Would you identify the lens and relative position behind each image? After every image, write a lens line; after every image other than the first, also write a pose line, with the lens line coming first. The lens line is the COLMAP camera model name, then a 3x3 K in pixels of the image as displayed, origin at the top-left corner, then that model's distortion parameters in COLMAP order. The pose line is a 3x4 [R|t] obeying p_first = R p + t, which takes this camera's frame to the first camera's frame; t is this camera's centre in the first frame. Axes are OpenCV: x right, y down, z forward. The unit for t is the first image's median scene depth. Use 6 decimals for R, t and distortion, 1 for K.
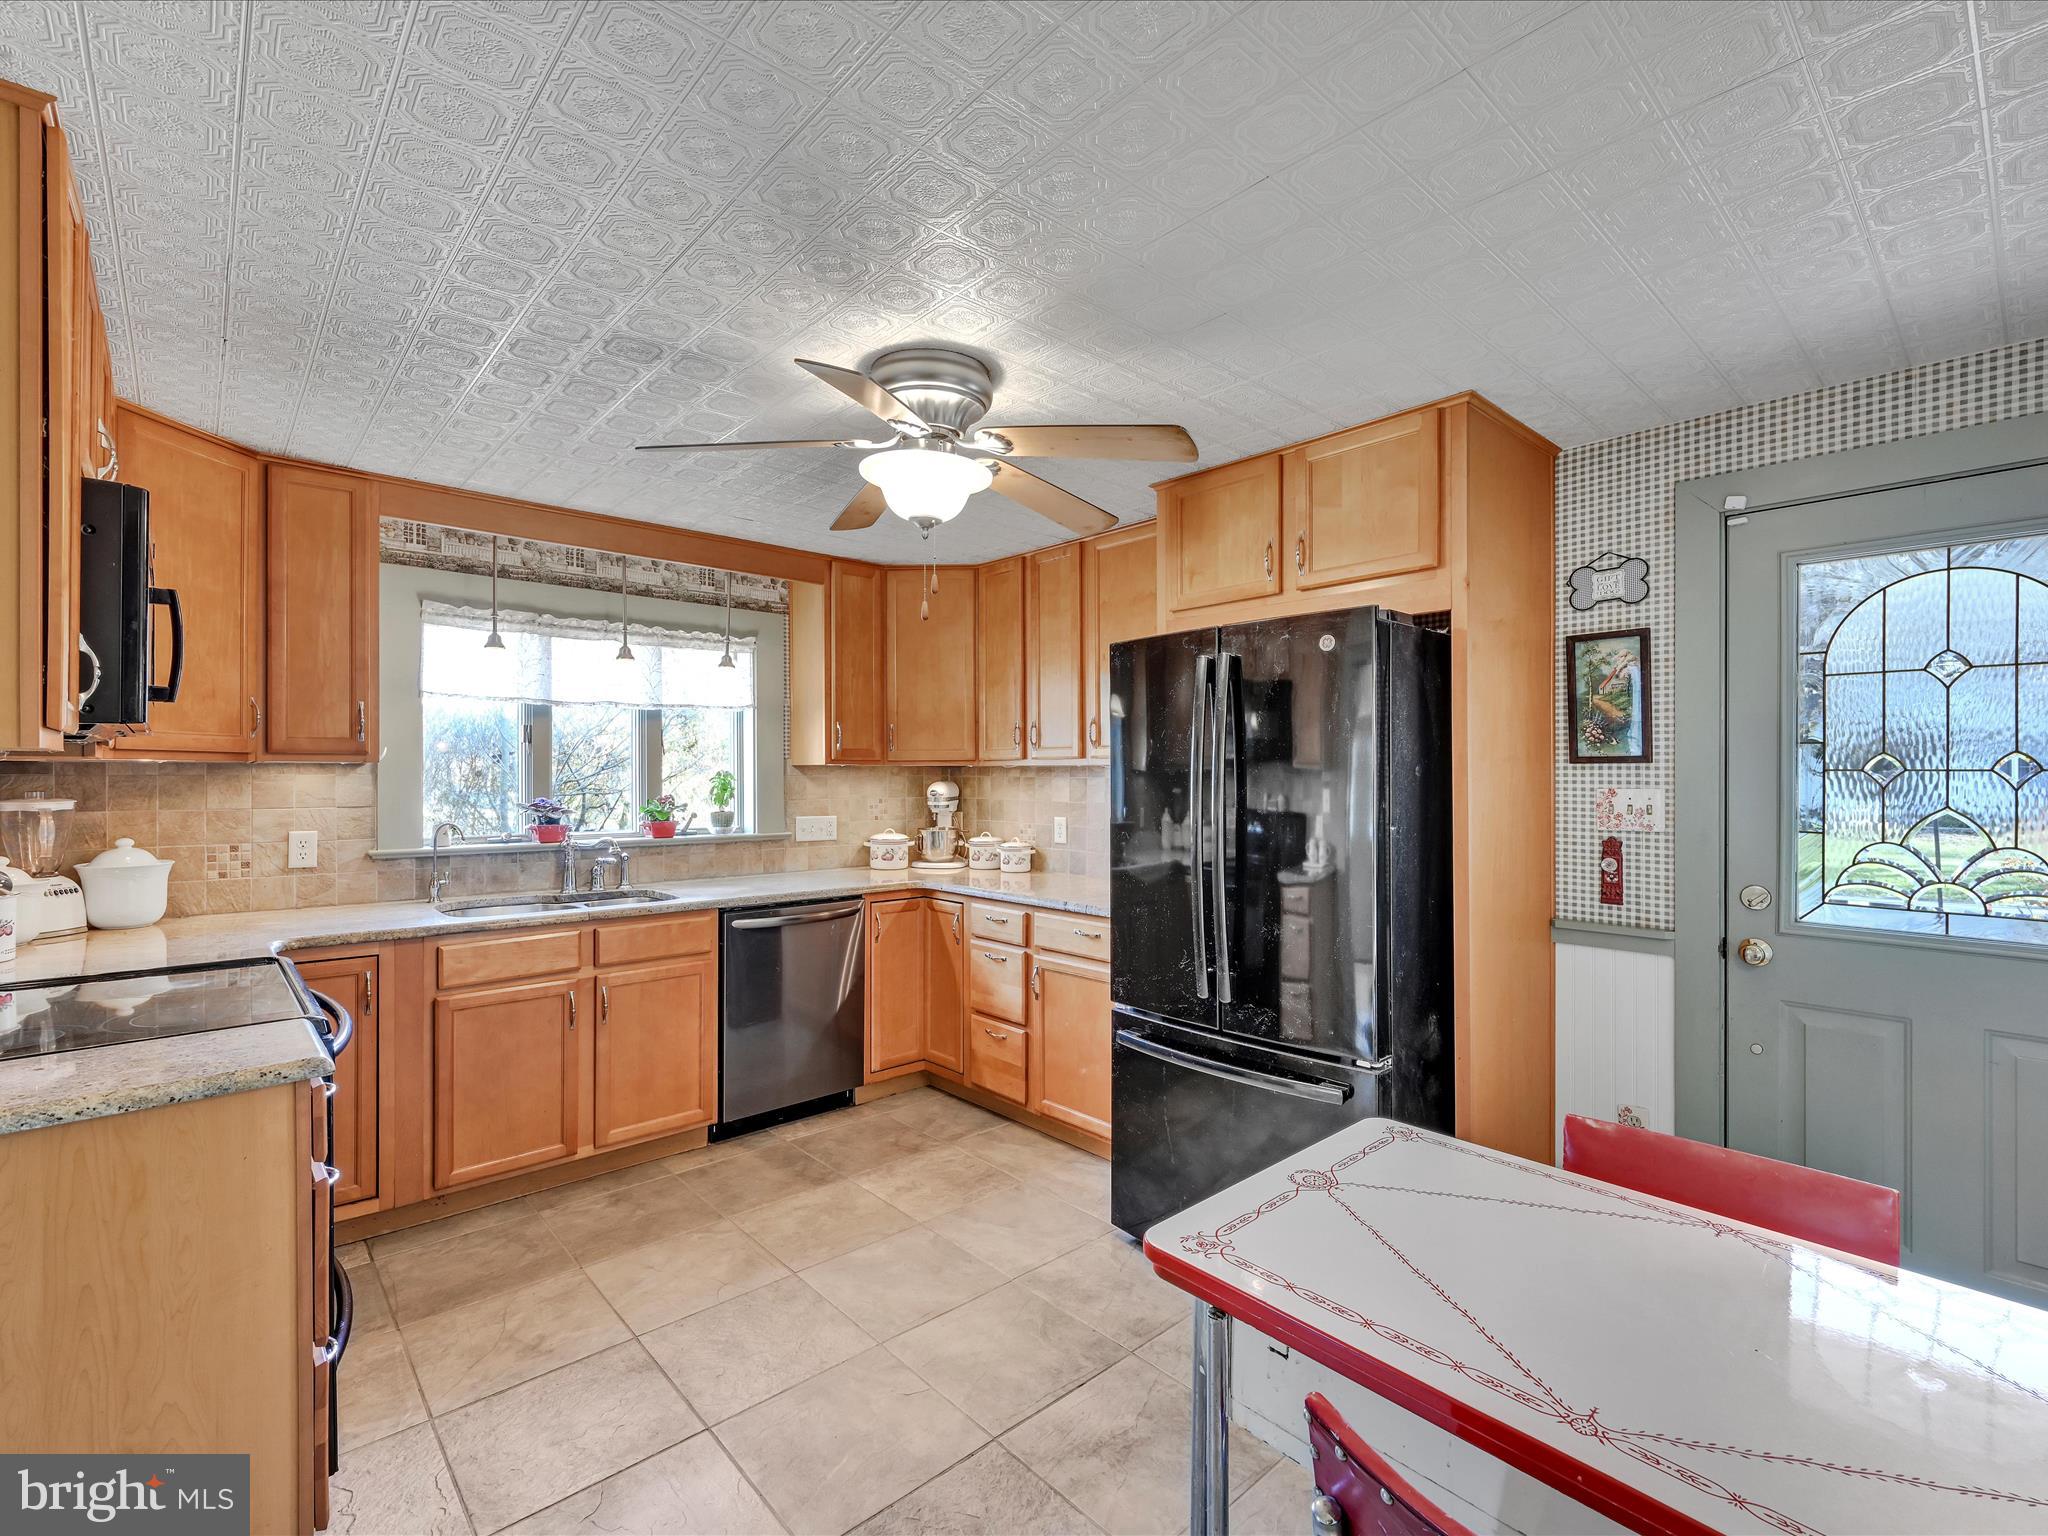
lens RADIAL K [[923.4, 0, 1016.7], [0, 923.4, 766.4], [0, 0, 1]] dist [0.000624, 0.000824]
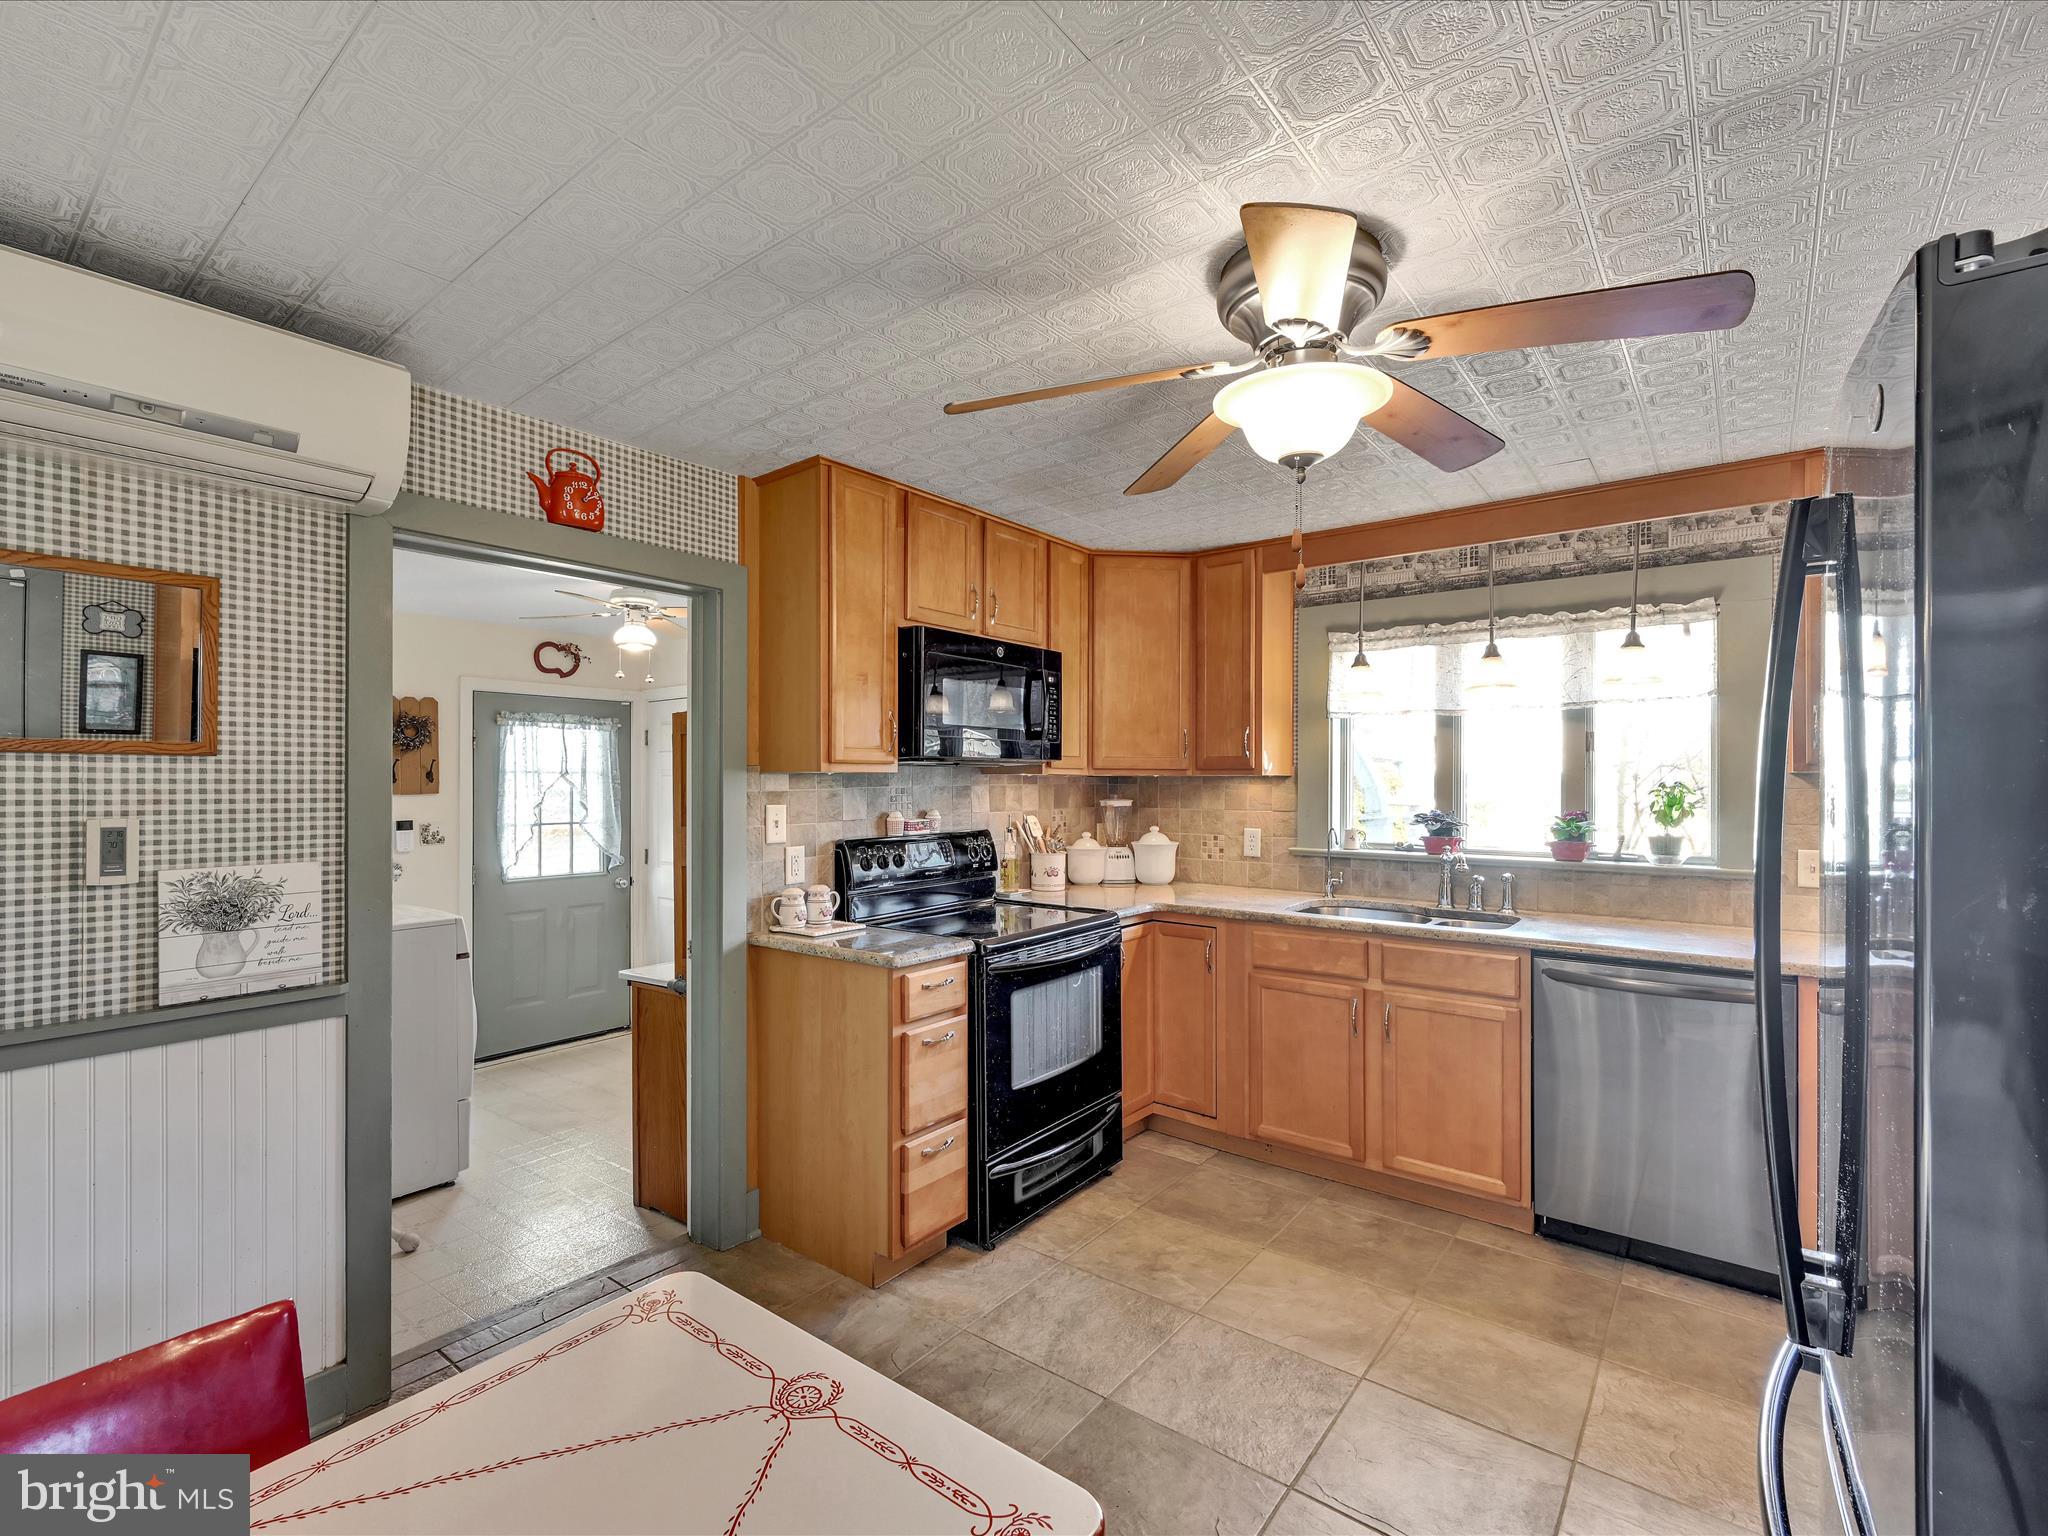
lens RADIAL K [[923.4, 0, 1030.4], [0, 923.4, 777.7], [0, 0, 1]] dist [0.000624, 0.000824]
pose [[0.184404, -0.003314, -0.982845, 0.443617], [0.007084, 0.999973, -0.002043, -0.000682], [0.982825, -0.006586, 0.184422, 0.453761]]
